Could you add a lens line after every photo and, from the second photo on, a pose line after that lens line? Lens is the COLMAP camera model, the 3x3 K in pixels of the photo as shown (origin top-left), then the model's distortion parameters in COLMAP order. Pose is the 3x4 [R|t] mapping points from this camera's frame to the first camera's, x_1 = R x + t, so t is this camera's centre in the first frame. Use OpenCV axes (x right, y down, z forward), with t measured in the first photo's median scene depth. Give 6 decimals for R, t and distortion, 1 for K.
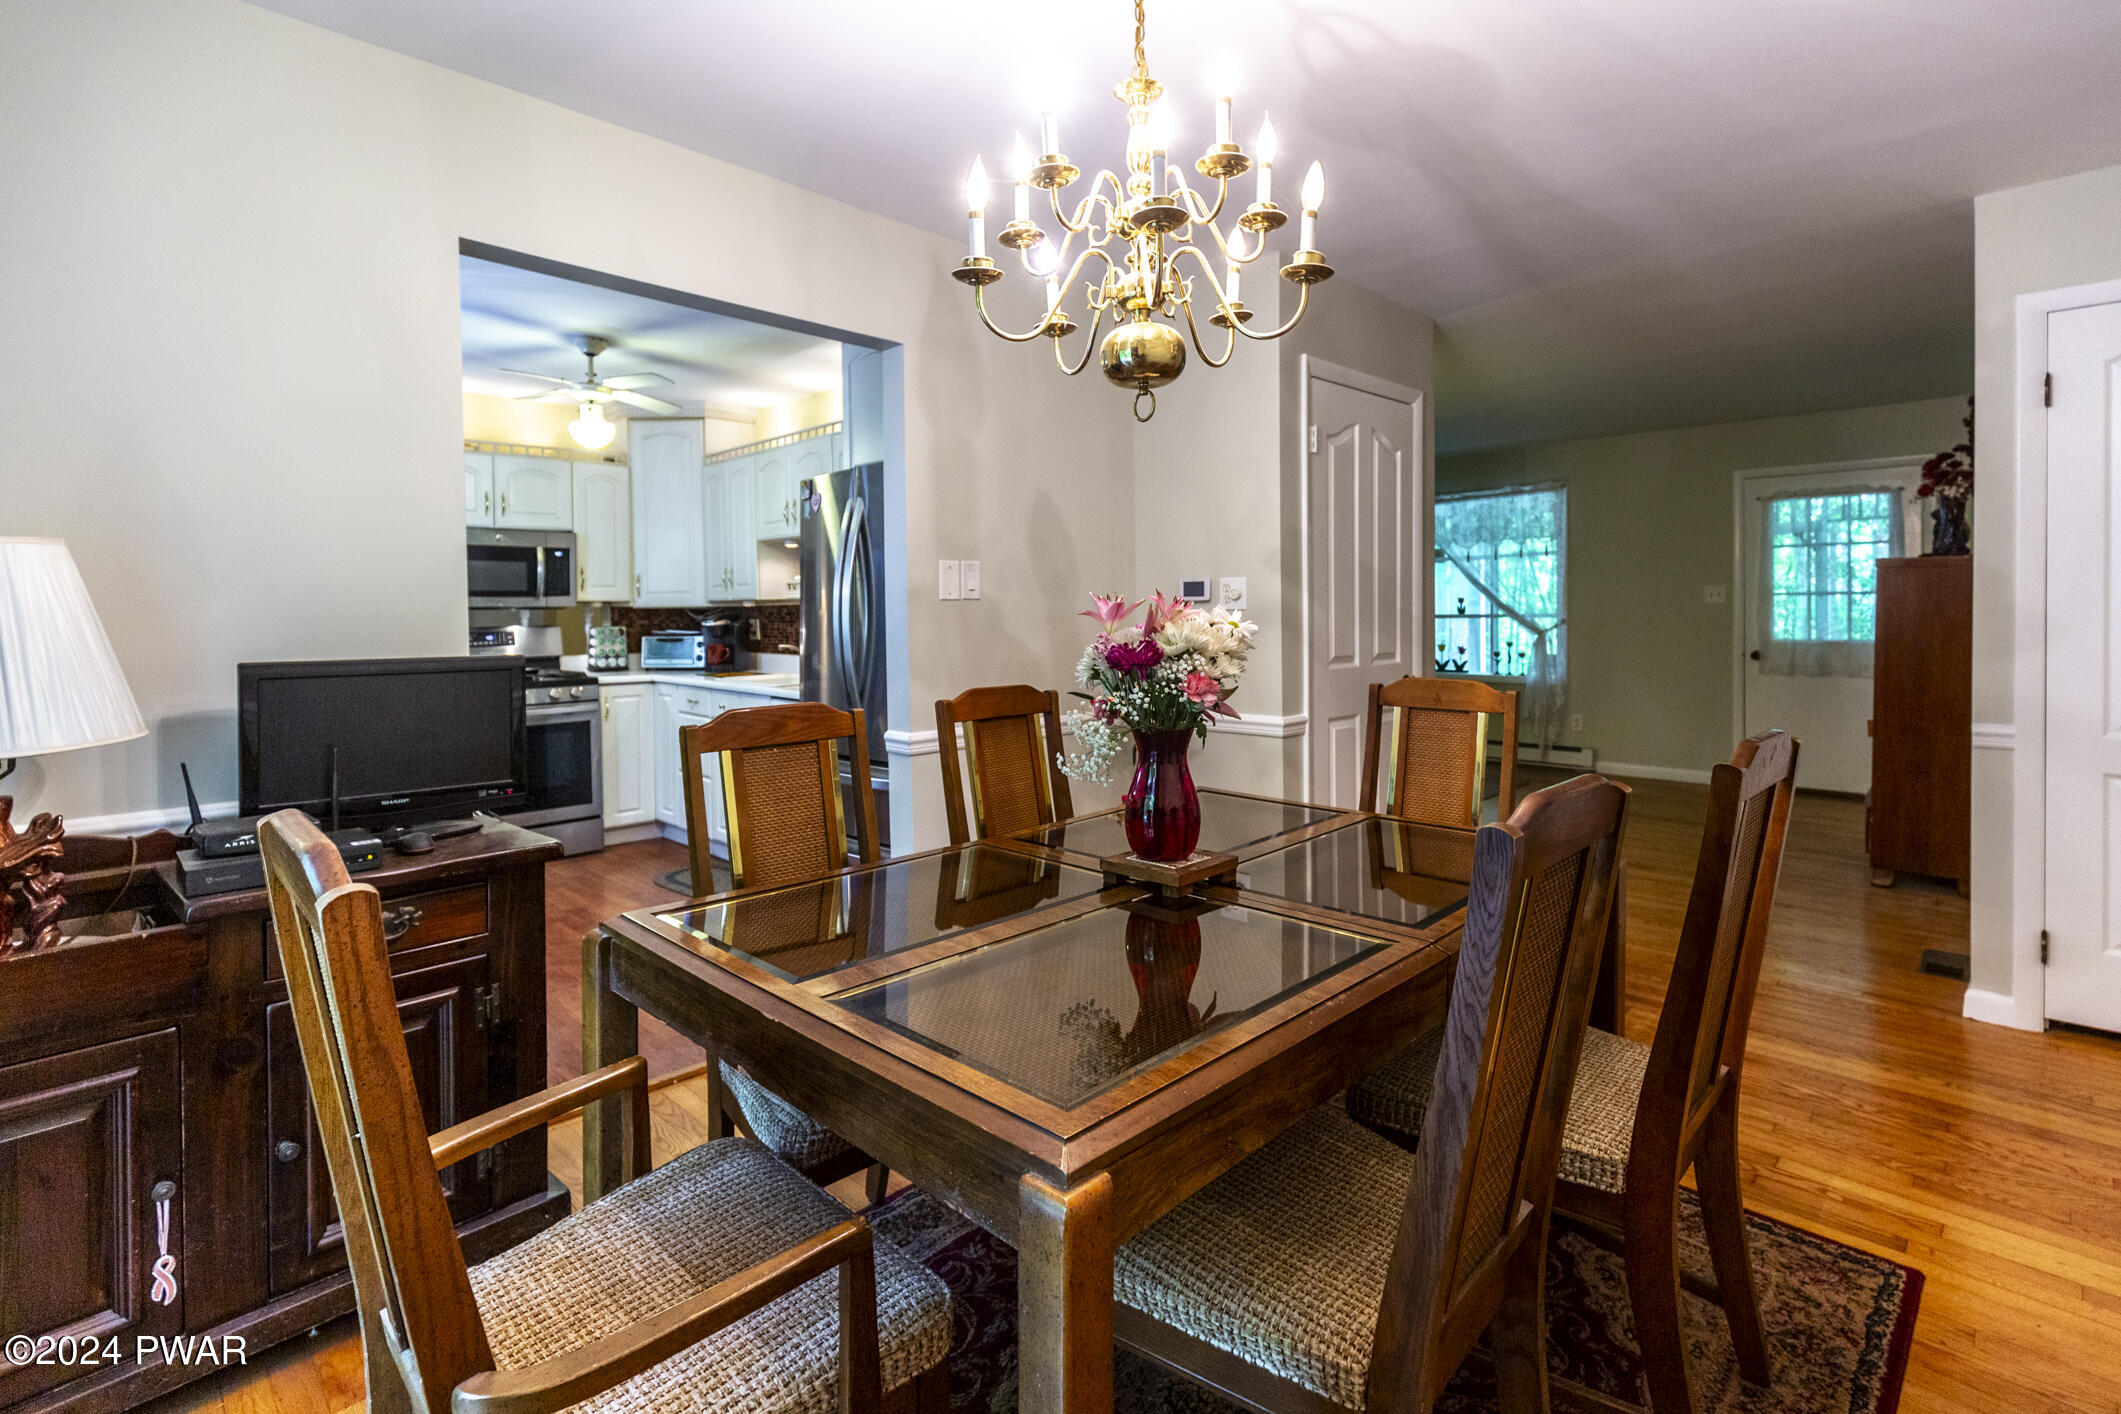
lens RADIAL K [[993.4, 0, 1098.2], [0, 993.4, 618.7], [0, 0, 1]] dist [-0.000472, -0.000399]
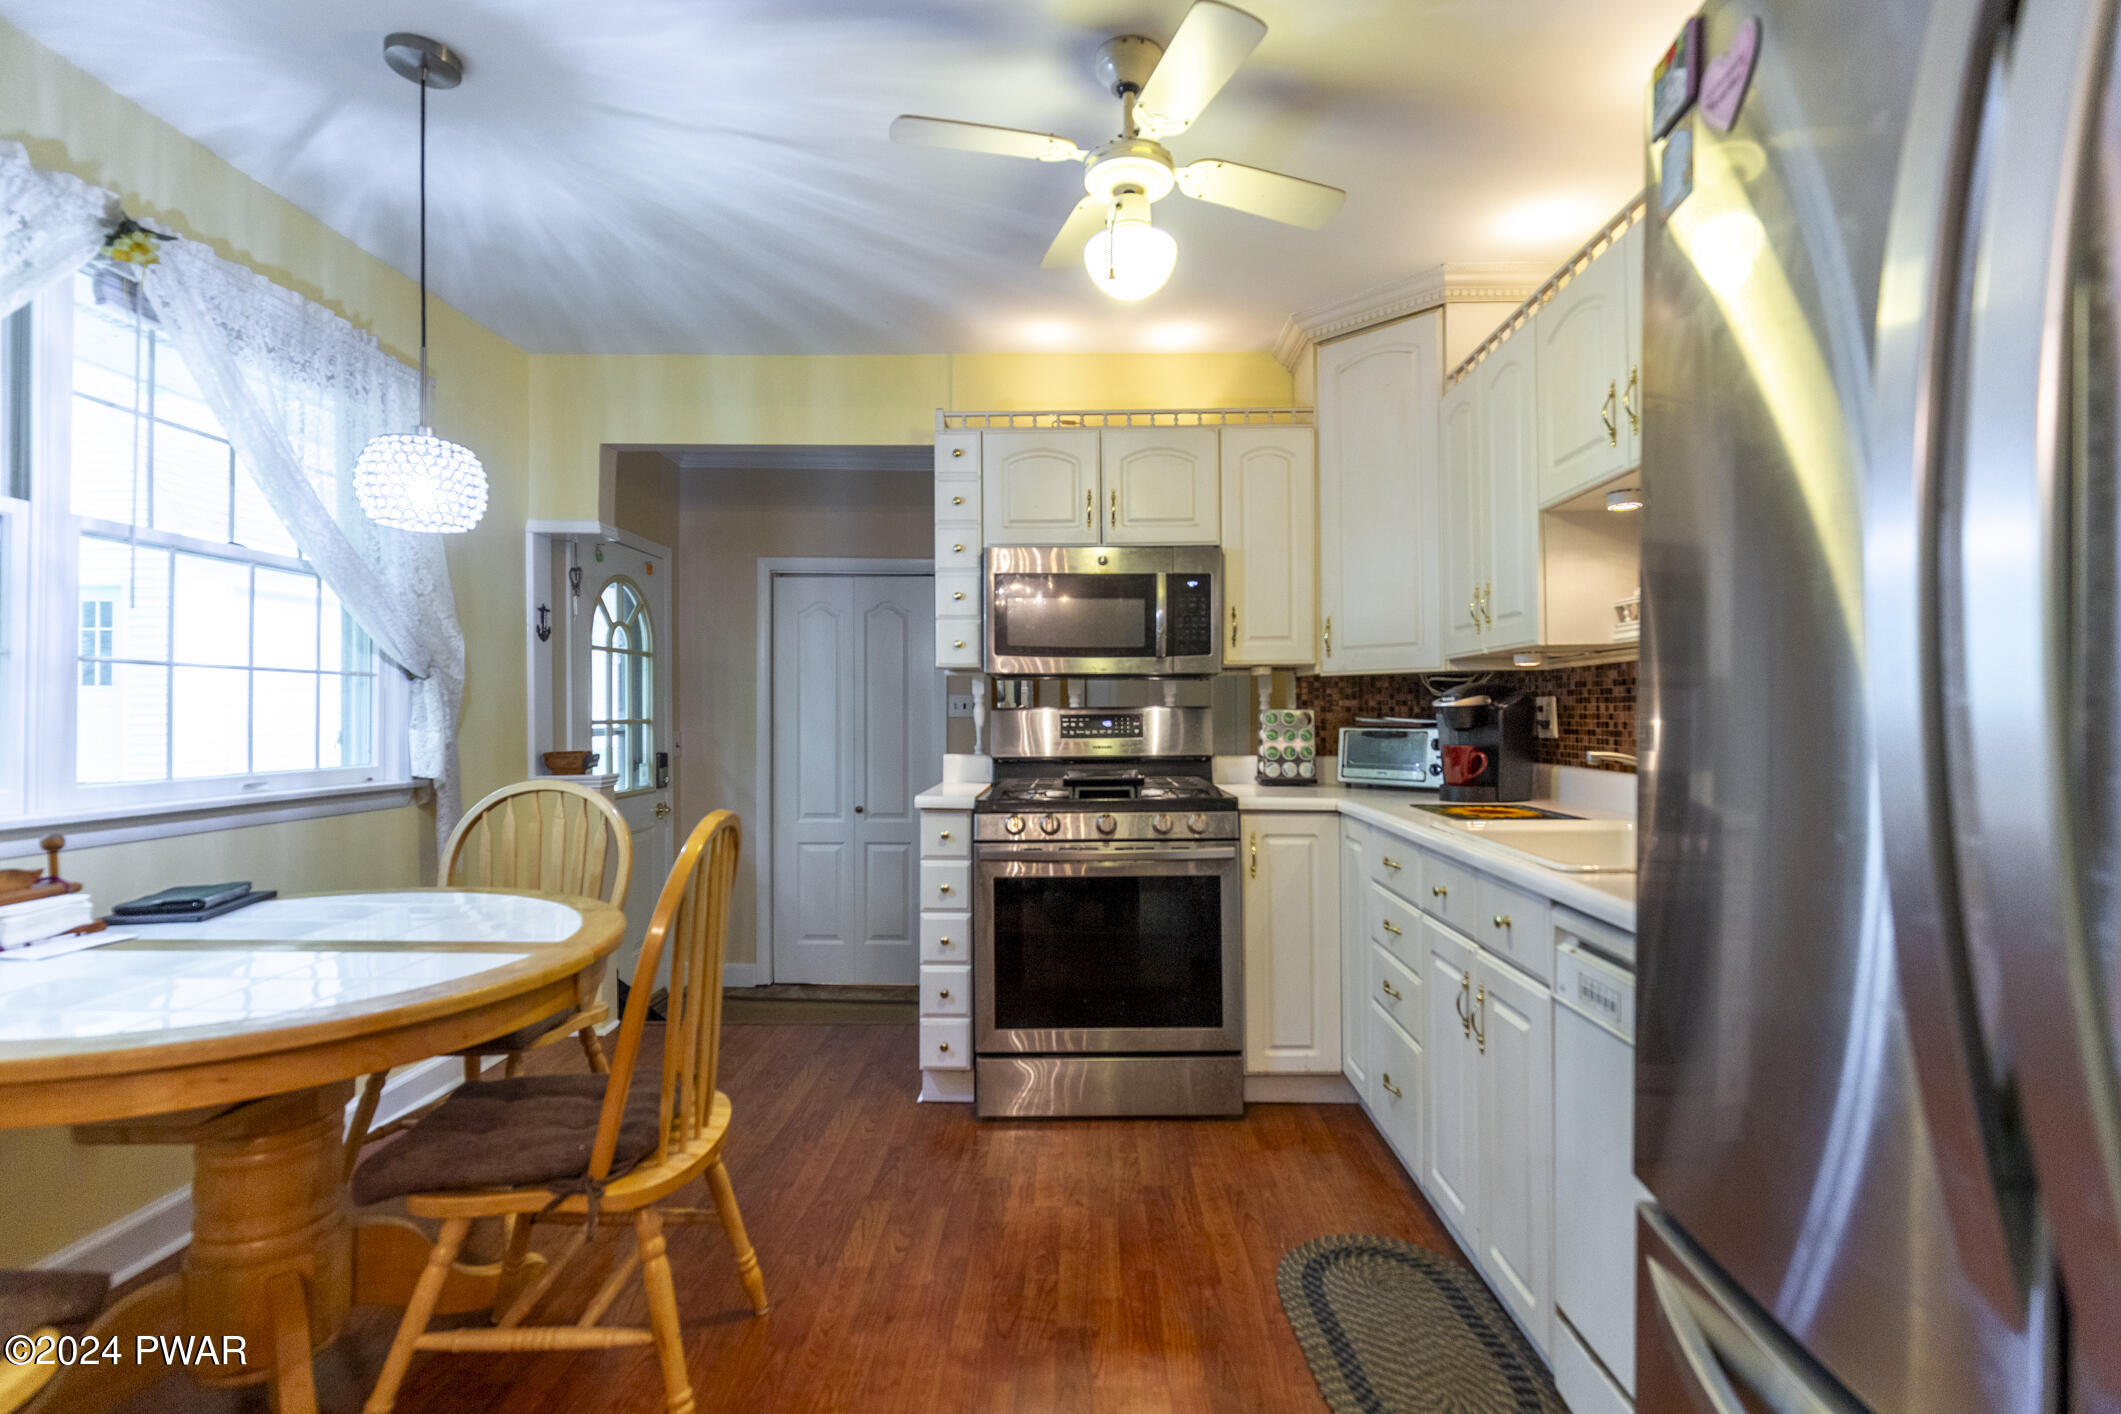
lens RADIAL K [[999.0, 0, 1060.5], [0, 999.0, 707.0], [0, 0, 1]] dist [0.005299, 0.000239]
pose [[0.675778, 0.001902, -0.737103, -0.154811], [-0.009253, 0.999940, -0.005903, 0.011999], [0.737047, 0.010810, 0.675755, 0.529925]]
